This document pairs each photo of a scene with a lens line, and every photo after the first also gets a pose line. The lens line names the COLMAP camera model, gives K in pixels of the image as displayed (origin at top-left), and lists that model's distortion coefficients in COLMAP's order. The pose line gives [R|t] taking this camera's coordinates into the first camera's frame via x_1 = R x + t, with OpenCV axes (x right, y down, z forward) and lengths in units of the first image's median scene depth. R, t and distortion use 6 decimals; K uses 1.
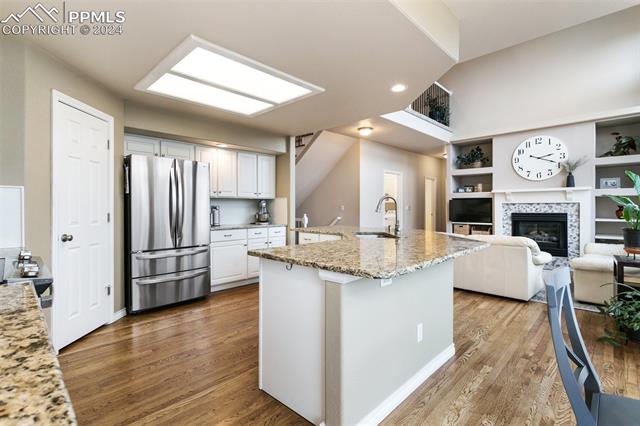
lens RADIAL K [[302.2, 0, 316.8], [0, 302.2, 207.5], [0, 0, 1]] dist [0.006713, 0.000849]
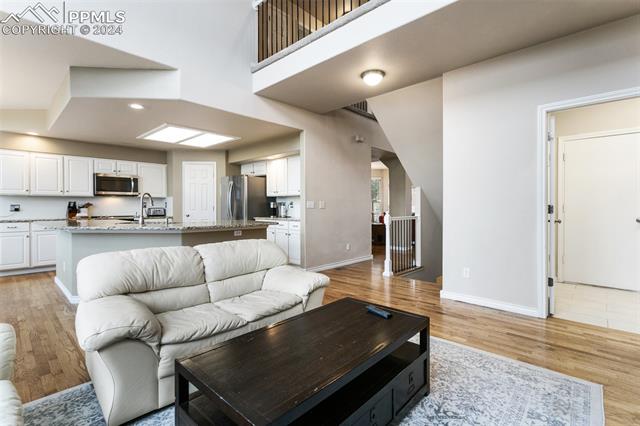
lens RADIAL K [[295.4, 0, 319.8], [0, 295.4, 208.5], [0, 0, 1]] dist [-0.017882, 0.000288]
pose [[0.027166, 0.008291, -0.999597, 0.715552], [-0.001314, 0.999965, 0.008258, 0.008872], [0.999630, 0.001089, 0.027176, 0.839560]]
